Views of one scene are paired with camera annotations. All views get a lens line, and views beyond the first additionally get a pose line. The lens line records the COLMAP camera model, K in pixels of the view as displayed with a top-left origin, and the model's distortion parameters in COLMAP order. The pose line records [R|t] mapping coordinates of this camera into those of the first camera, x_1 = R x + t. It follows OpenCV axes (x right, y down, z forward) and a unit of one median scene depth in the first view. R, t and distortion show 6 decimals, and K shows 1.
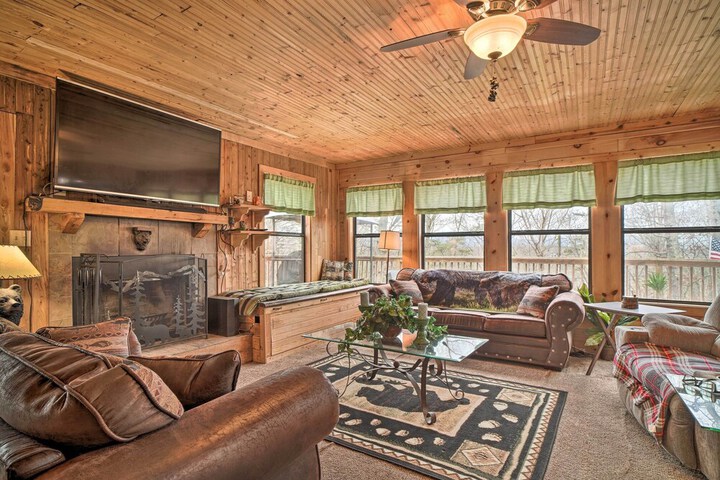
lens RADIAL K [[375.7, 0, 358.3], [0, 375.7, 245.8], [0, 0, 1]] dist [-0.016468, -0.002197]
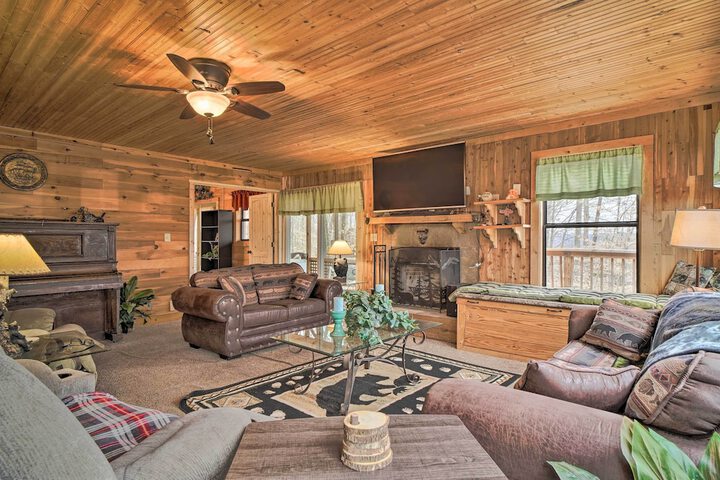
lens RADIAL K [[375.7, 0, 374.8], [0, 375.7, 242.3], [0, 0, 1]] dist [-0.016468, -0.002197]
pose [[-0.112948, 0.005346, -0.993587, 0.955265], [0.004183, 0.999979, 0.004904, -0.001417], [0.993592, -0.003602, -0.112968, 0.987706]]
